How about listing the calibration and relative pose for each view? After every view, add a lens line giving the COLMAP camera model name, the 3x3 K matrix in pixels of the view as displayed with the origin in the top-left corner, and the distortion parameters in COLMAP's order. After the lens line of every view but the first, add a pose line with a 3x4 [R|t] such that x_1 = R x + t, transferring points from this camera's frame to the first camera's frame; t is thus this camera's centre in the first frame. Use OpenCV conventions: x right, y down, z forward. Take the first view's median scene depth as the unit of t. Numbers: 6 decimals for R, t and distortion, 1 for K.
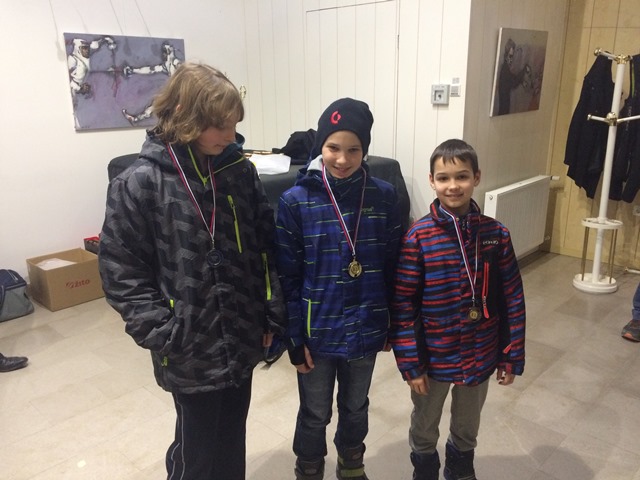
lens RADIAL K [[555.8, 0, 318.8], [0, 555.8, 243.3], [0, 0, 1]] dist [0.070448, -0.084806]
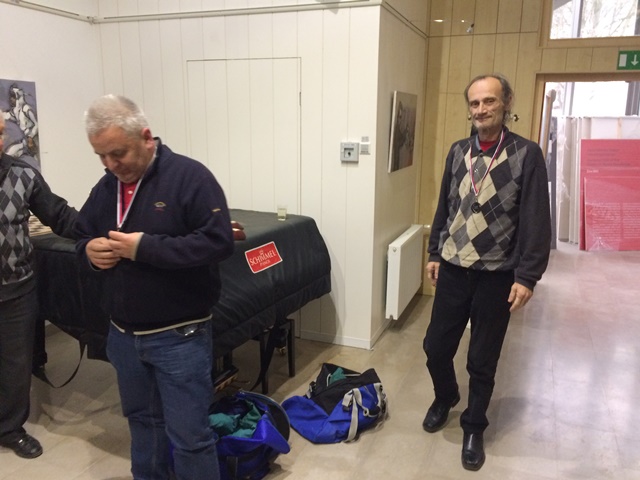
lens RADIAL K [[555.8, 0, 322.5], [0, 555.8, 241.5], [0, 0, 1]] dist [0.070448, -0.084806]
pose [[0.919931, -0.056935, 0.387923, -0.207859], [0.088000, 0.994140, -0.062777, -0.042046], [-0.382076, 0.091888, 0.919551, 0.098312]]
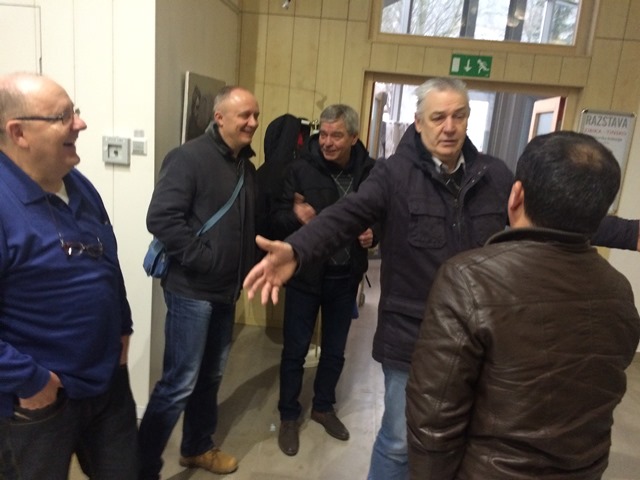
lens RADIAL K [[555.8, 0, 319.0], [0, 555.8, 230.1], [0, 0, 1]] dist [0.070448, -0.084806]
pose [[0.774686, -0.039286, 0.631124, -0.033760], [0.083418, 0.995695, -0.040414, -0.104645], [-0.626819, 0.083955, 0.774628, 0.270069]]
